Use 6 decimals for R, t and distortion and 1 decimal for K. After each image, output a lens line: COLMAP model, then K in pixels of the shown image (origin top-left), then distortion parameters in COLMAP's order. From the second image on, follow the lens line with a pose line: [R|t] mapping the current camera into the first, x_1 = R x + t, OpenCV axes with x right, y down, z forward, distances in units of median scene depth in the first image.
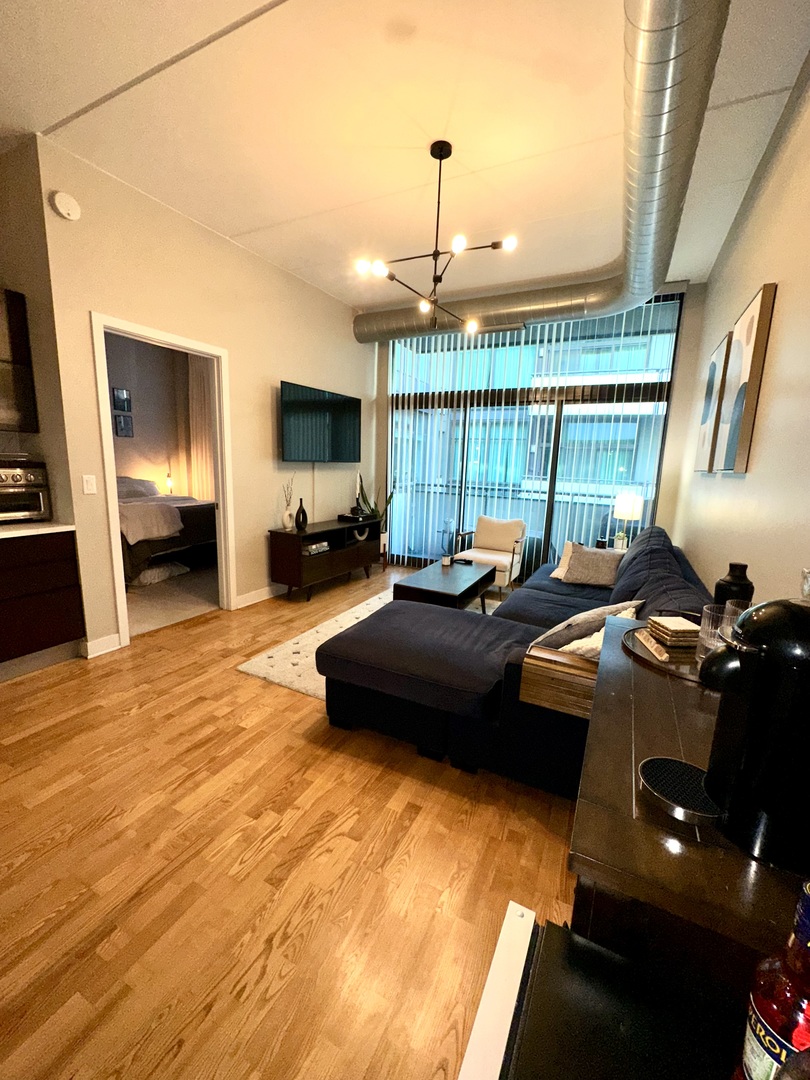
lens RADIAL K [[431.5, 0, 405.4], [0, 431.5, 539.4], [0, 0, 1]] dist [-0.005834, 0.001518]
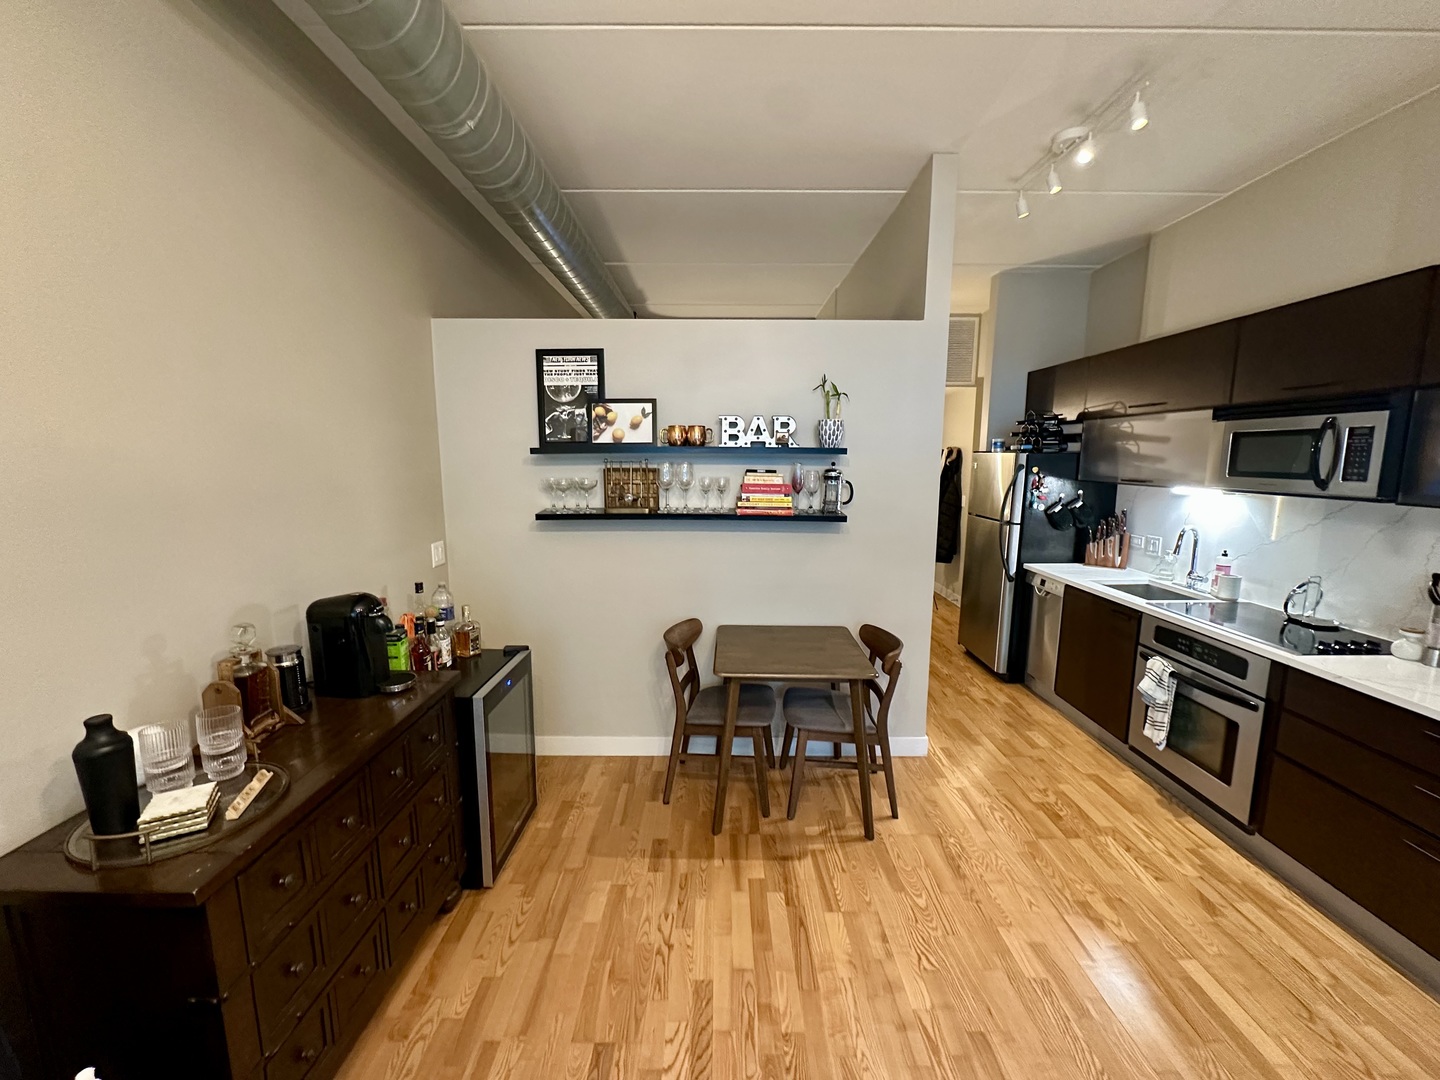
lens RADIAL K [[575.3, 0, 721.1], [0, 575.3, 542.1], [0, 0, 1]] dist [-0.005834, 0.001518]
pose [[-0.893152, 0.030804, -0.448700, 0.073724], [-0.111908, 0.951054, 0.288049, -0.188329], [0.435611, 0.307485, -0.845988, 0.654071]]
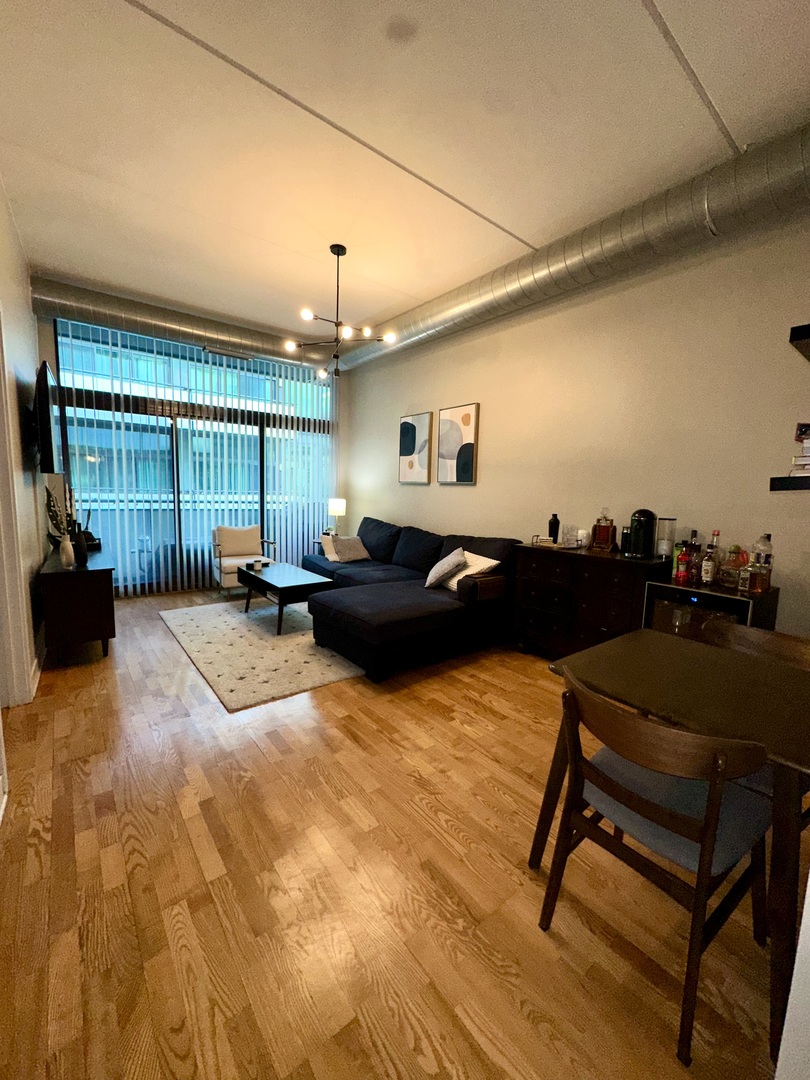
lens RADIAL K [[431.5, 0, 405.2], [0, 431.5, 539.0], [0, 0, 1]] dist [-0.005834, 0.001518]
pose [[0.425230, -0.129267, 0.895807, -0.715817], [0.146196, 0.986561, 0.072965, -0.042829], [-0.893200, 0.099937, 0.438414, 0.186243]]
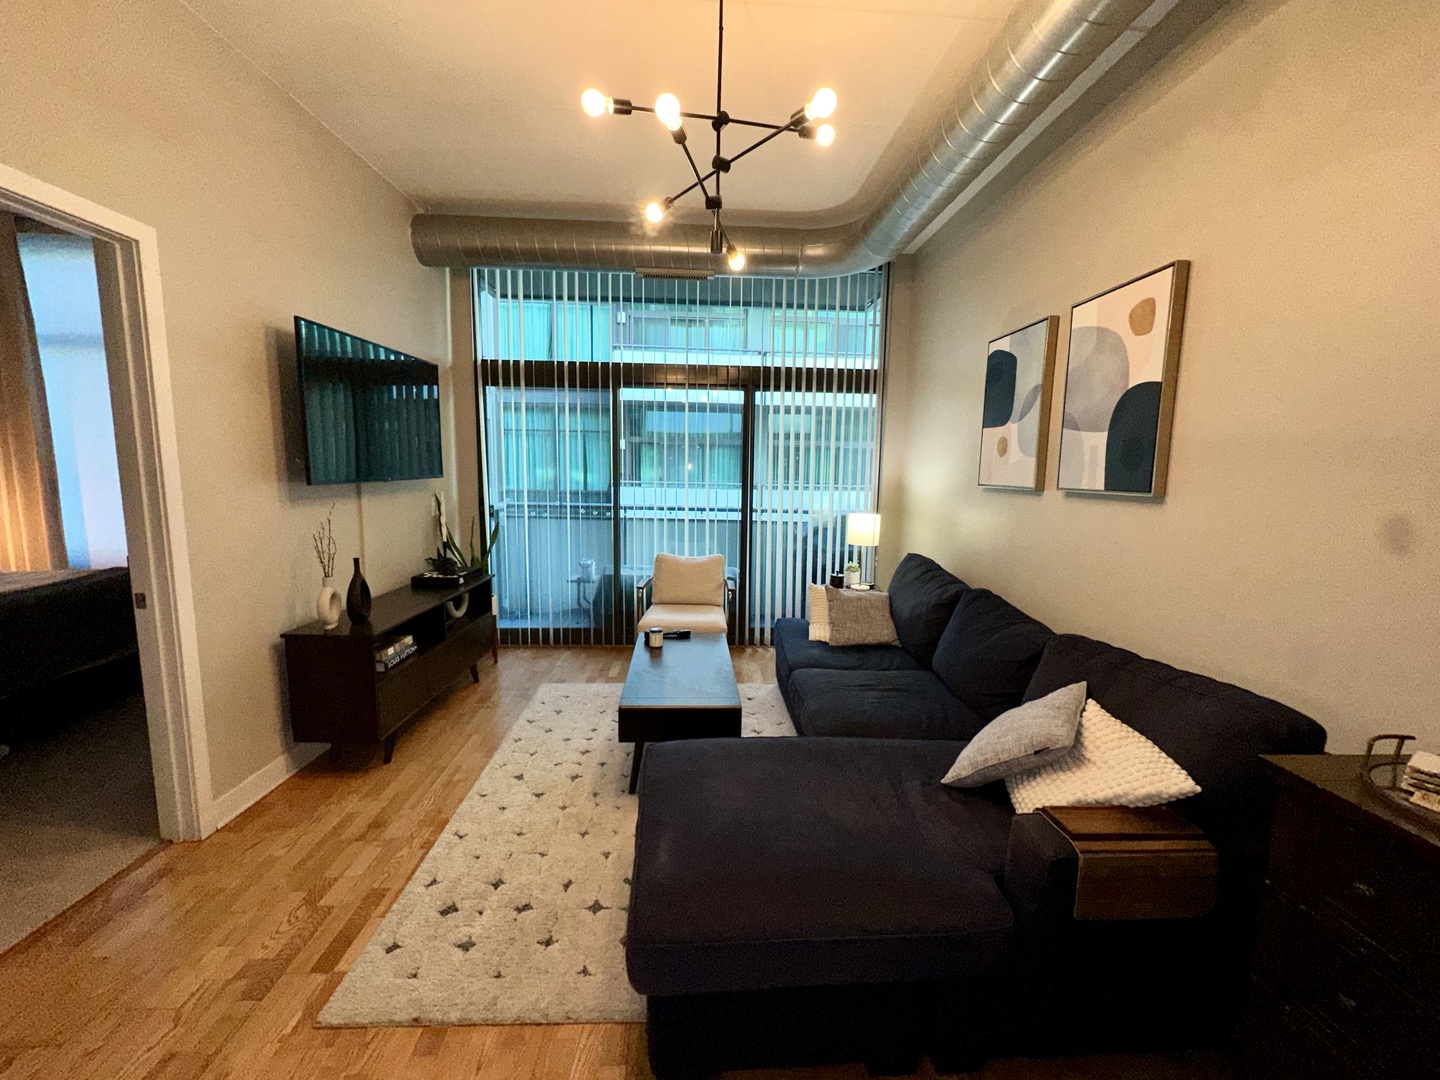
lens RADIAL K [[575.3, 0, 719.8], [0, 575.3, 540.2], [0, 0, 1]] dist [-0.005834, 0.001518]
pose [[0.869718, -0.080307, 0.486972, -0.211287], [0.098342, 0.995086, -0.011535, -0.071853], [-0.483652, 0.057922, 0.873342, 0.244160]]
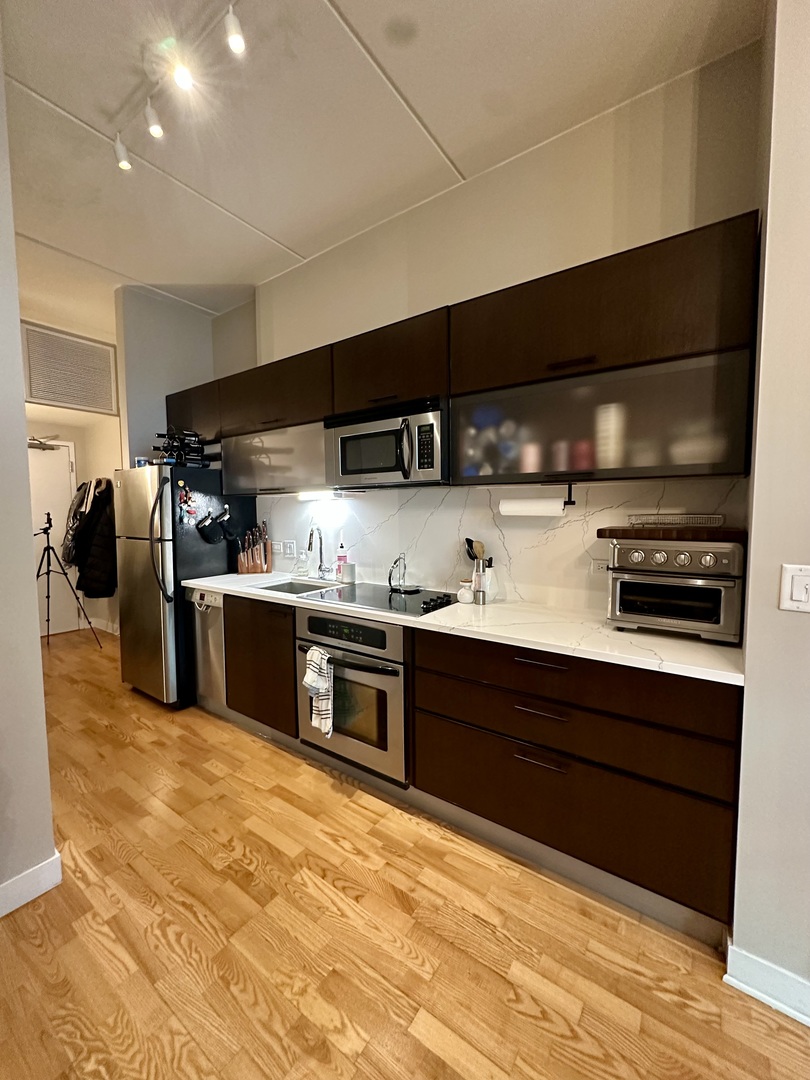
lens RADIAL K [[431.5, 0, 406.6], [0, 431.5, 540.5], [0, 0, 1]] dist [-0.005834, 0.001518]
pose [[-0.153458, 0.032031, -0.987636, -0.206668], [-0.173781, 0.983022, 0.058883, -0.093732], [0.972754, 0.180668, -0.145286, 0.500498]]
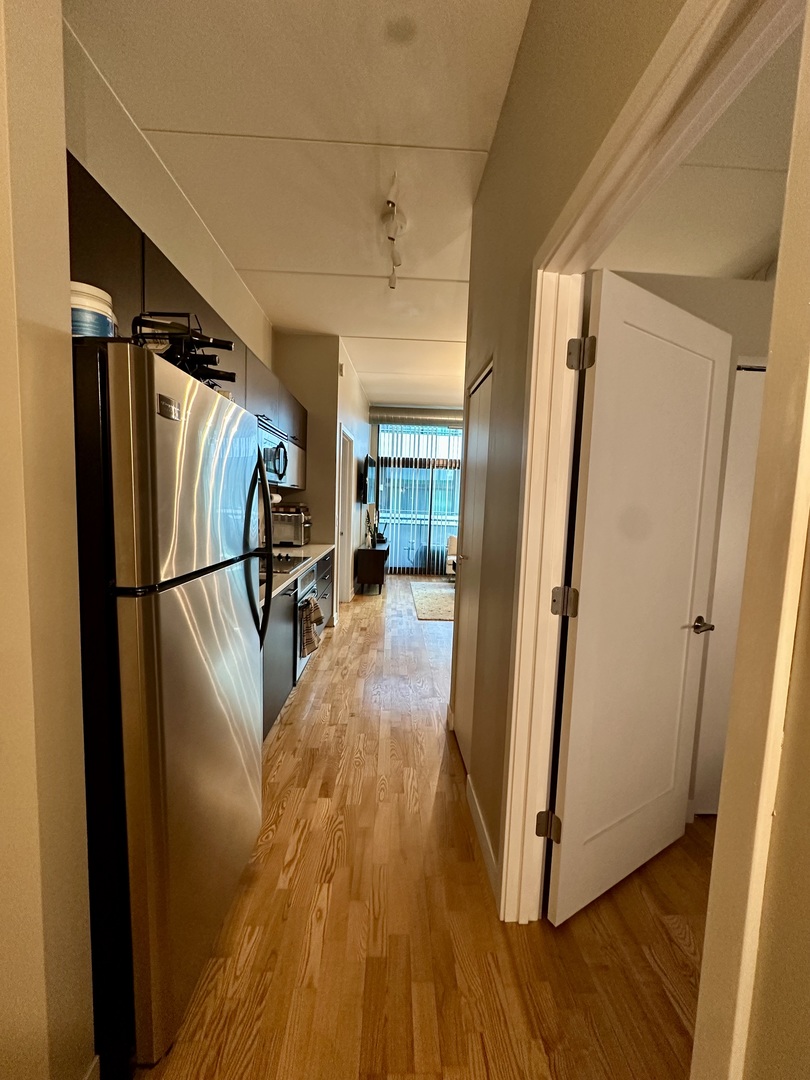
lens RADIAL K [[431.5, 0, 405.9], [0, 431.5, 540.1], [0, 0, 1]] dist [-0.005834, 0.001518]
pose [[0.880833, -0.043157, 0.471456, -0.934984], [0.077082, 0.995622, -0.052875, 0.043361], [-0.467110, 0.082915, 0.880303, -0.443897]]
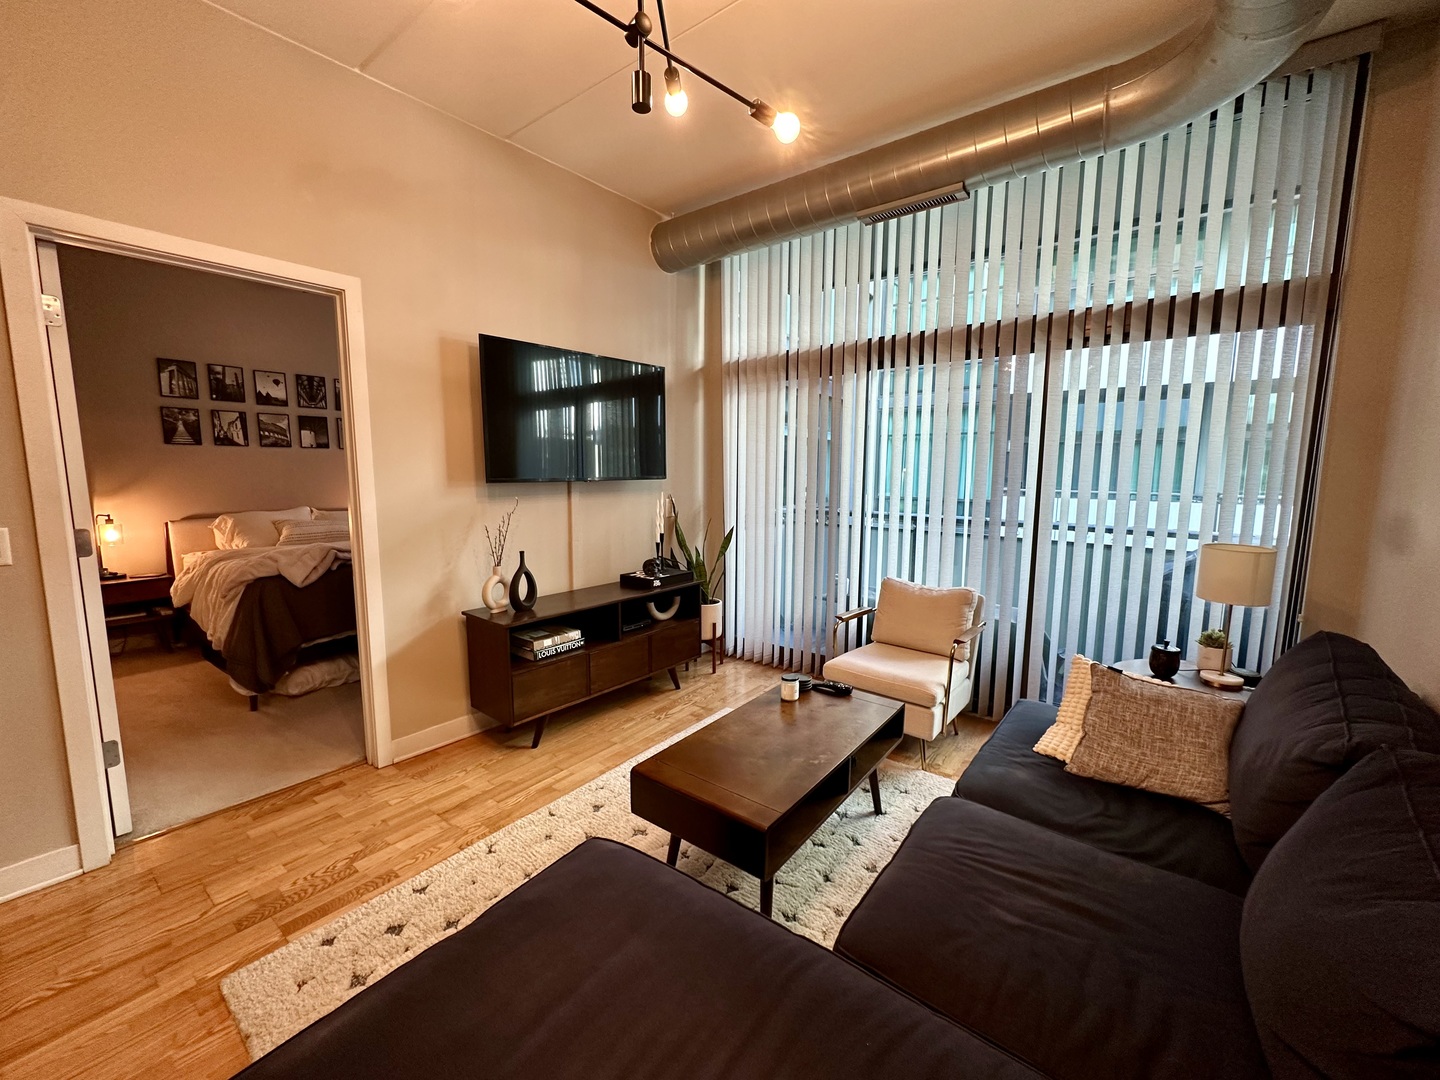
lens RADIAL K [[575.3, 0, 719.9], [0, 575.3, 540.0], [0, 0, 1]] dist [-0.005834, 0.001518]
pose [[0.981712, -0.005120, -0.190303, 0.139483], [-0.006276, 0.998224, -0.059234, -0.073444], [0.190269, 0.059345, 0.979937, 0.377438]]
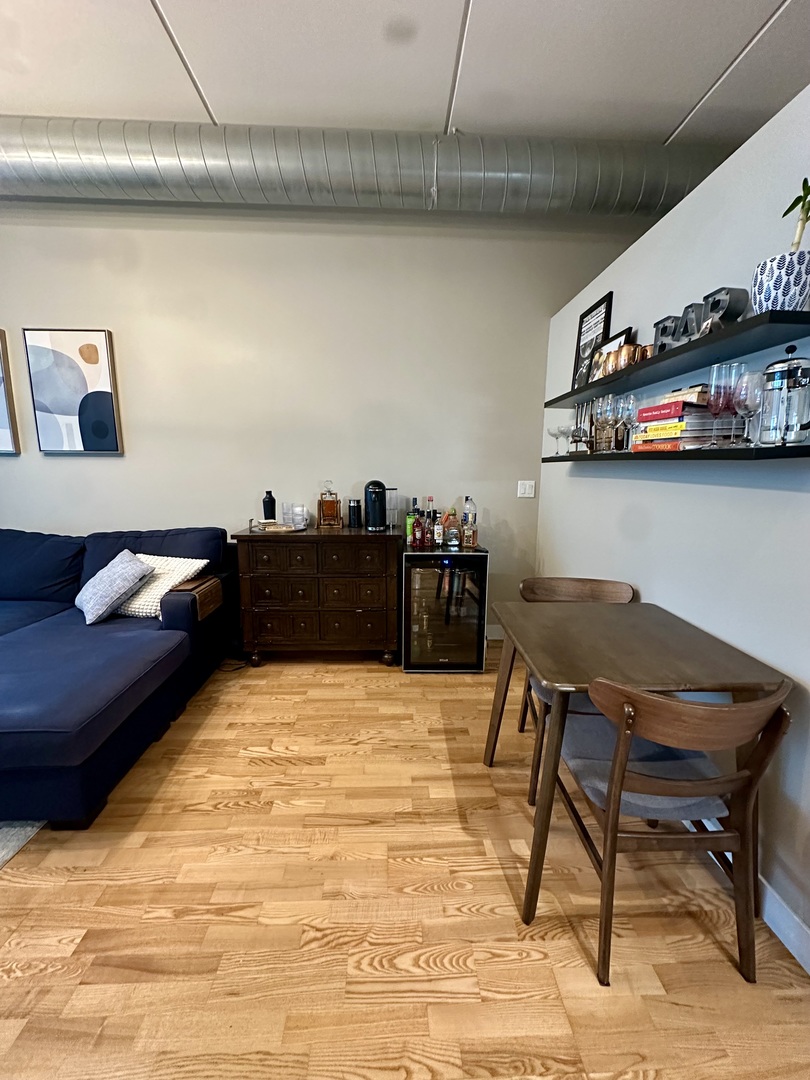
lens RADIAL K [[431.5, 0, 404.6], [0, 431.5, 539.8], [0, 0, 1]] dist [-0.005834, 0.001518]
pose [[-0.477069, -0.184349, 0.859314, -0.535778], [0.127559, 0.952876, 0.275238, -0.077612], [-0.869559, 0.240921, -0.431073, 0.434046]]
